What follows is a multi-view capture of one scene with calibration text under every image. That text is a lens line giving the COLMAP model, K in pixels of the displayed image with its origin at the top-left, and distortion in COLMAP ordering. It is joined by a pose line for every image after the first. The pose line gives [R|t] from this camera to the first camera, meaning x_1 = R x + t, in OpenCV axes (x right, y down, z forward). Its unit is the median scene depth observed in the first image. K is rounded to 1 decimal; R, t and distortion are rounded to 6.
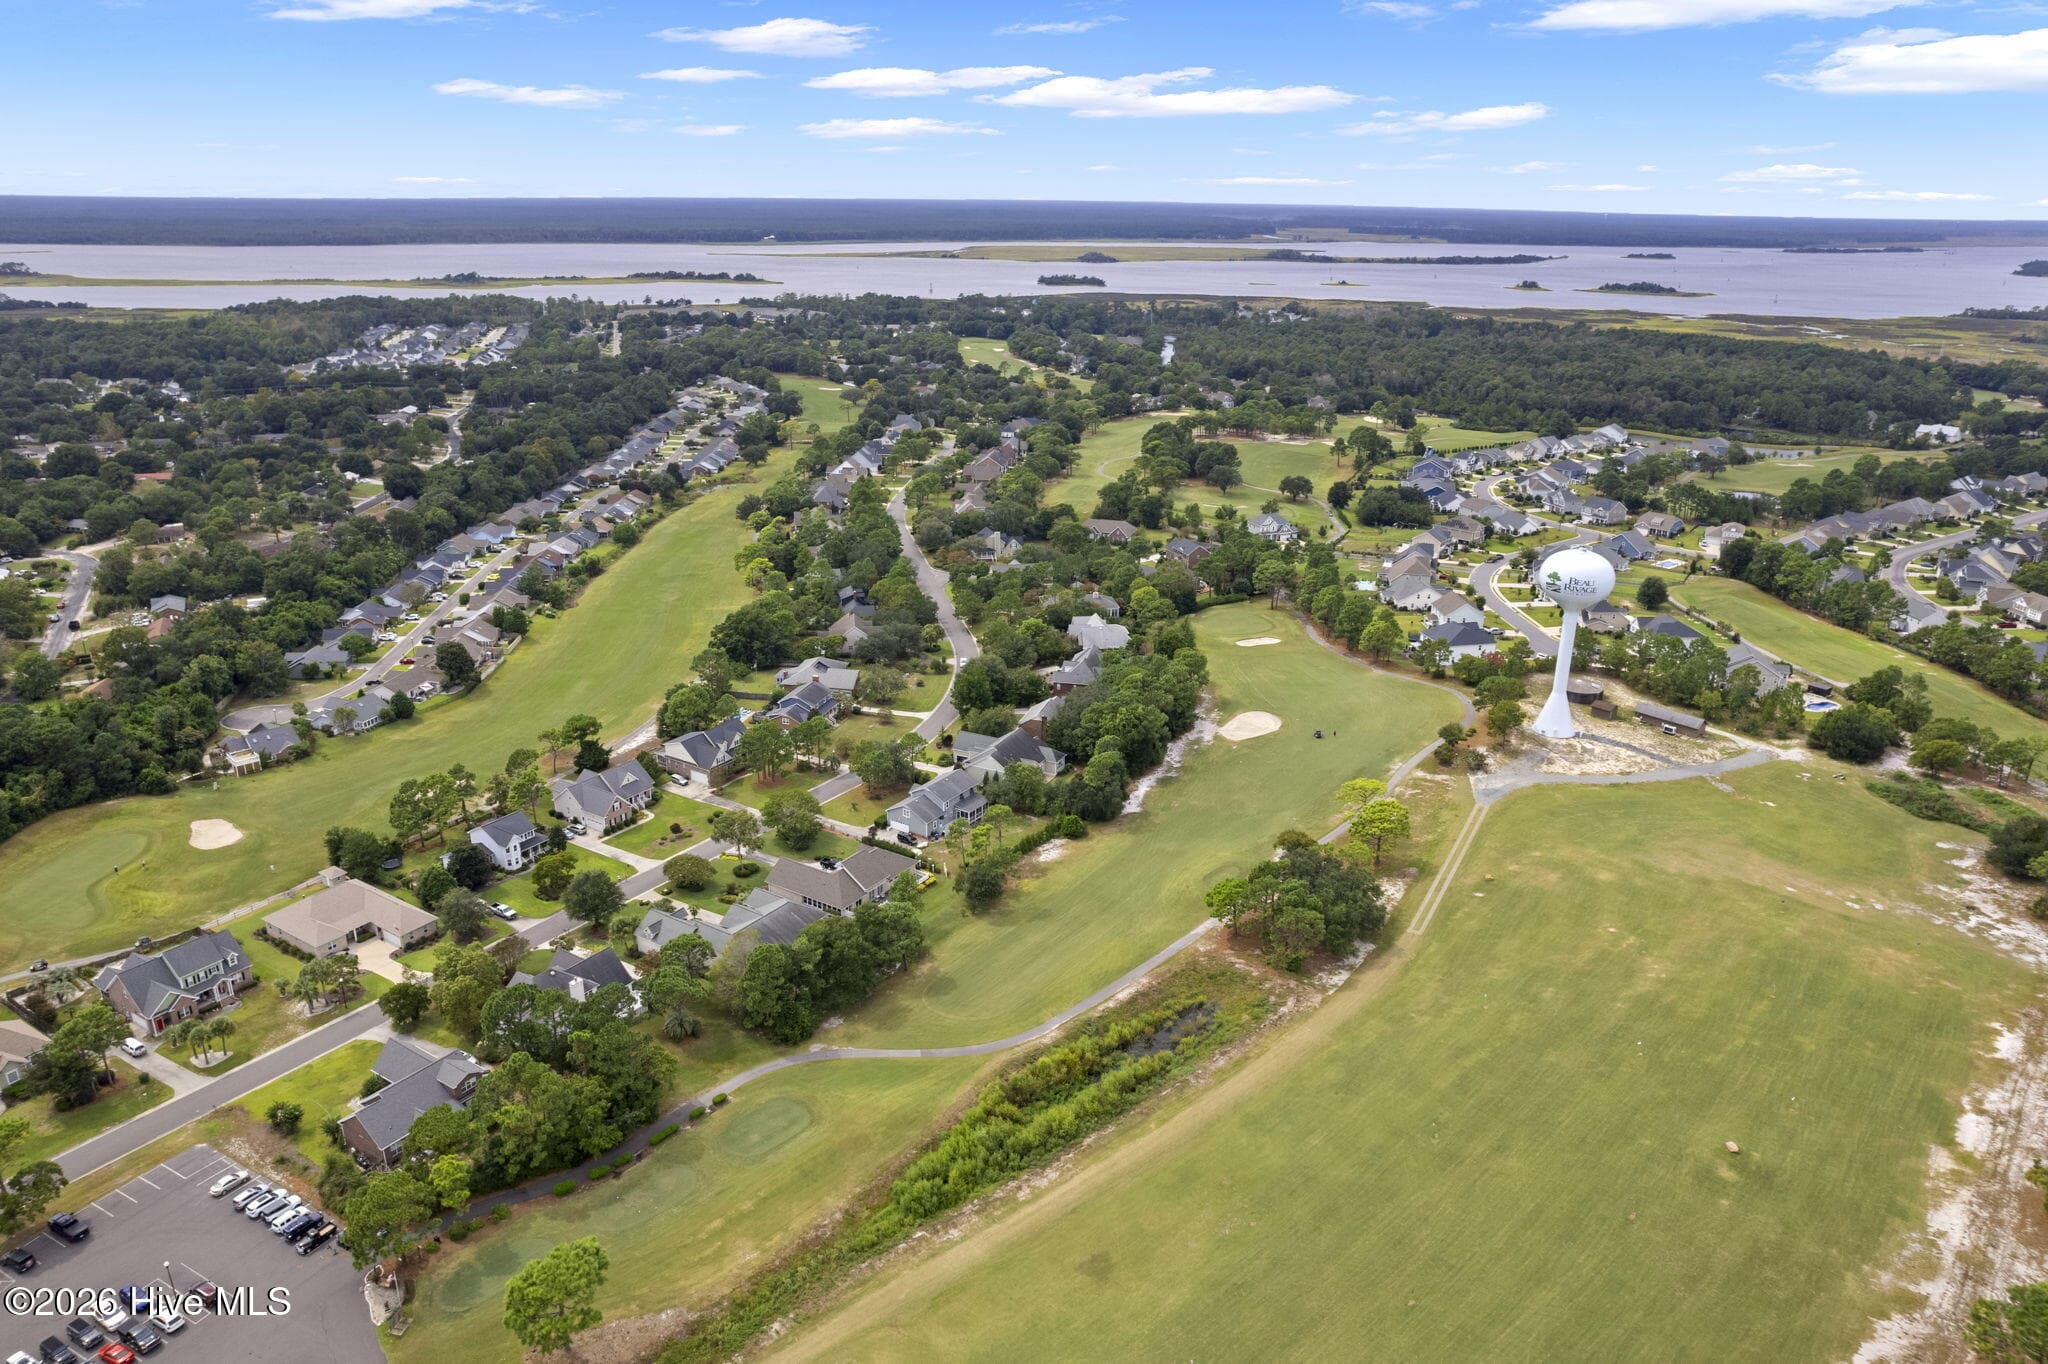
lens RADIAL K [[1363.6, 0, 1027.3], [0, 1363.6, 654.3], [0, 0, 1]] dist [-0.071453, 0.056367]
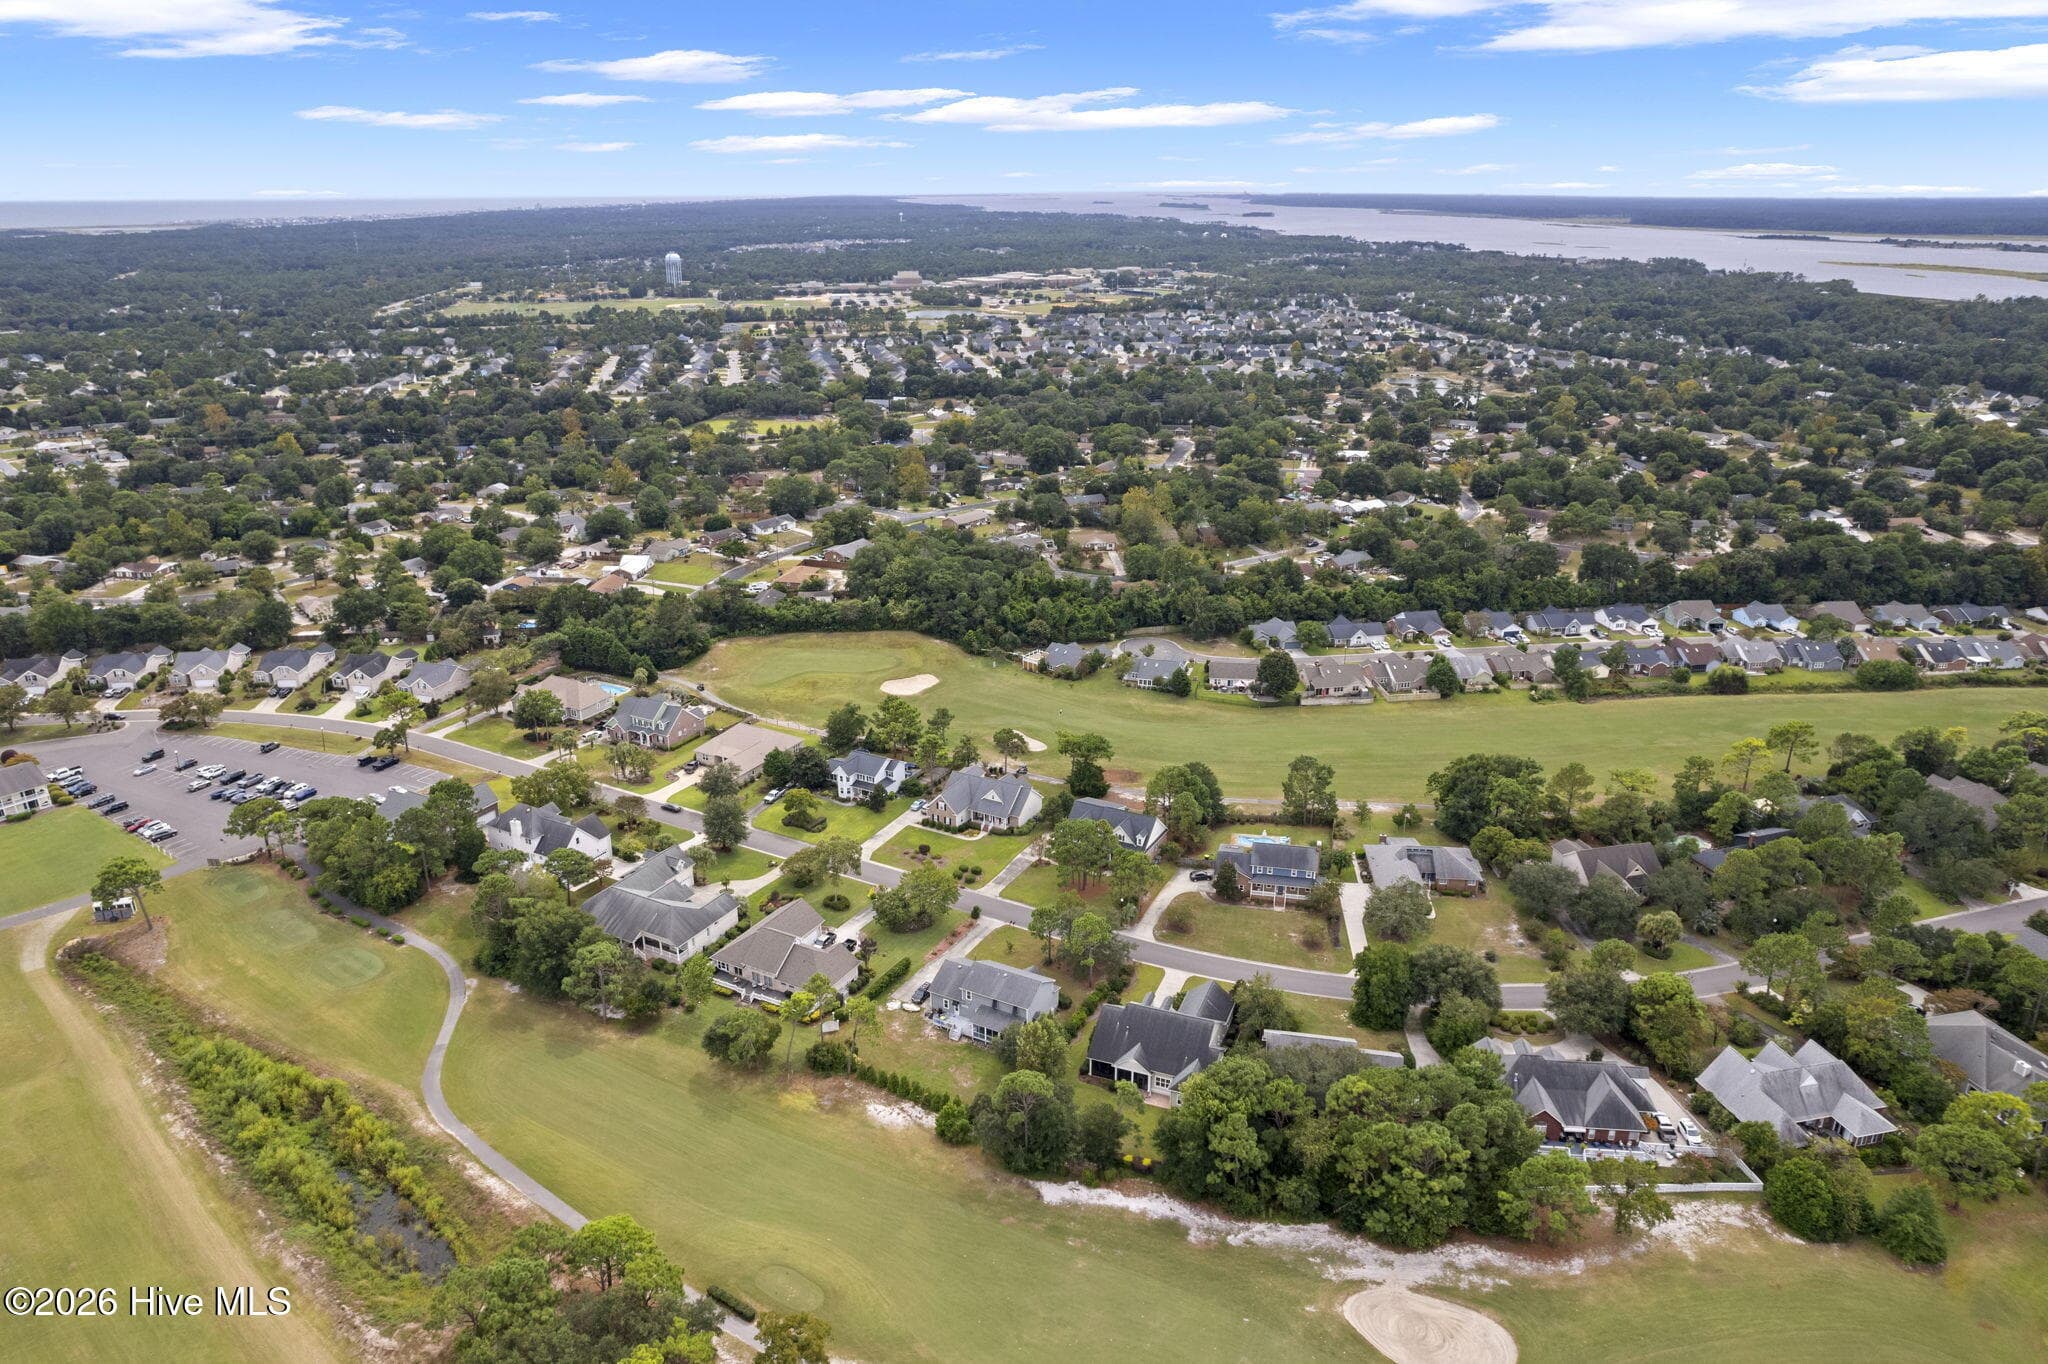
lens RADIAL K [[1363.6, 0, 1027.3], [0, 1363.6, 654.3], [0, 0, 1]] dist [-0.071453, 0.056367]
pose [[0.114274, 0.295180, -0.948583, 0.615451], [-0.358074, 0.902896, 0.237827, -0.255011], [0.926674, 0.312486, 0.208874, 0.867195]]
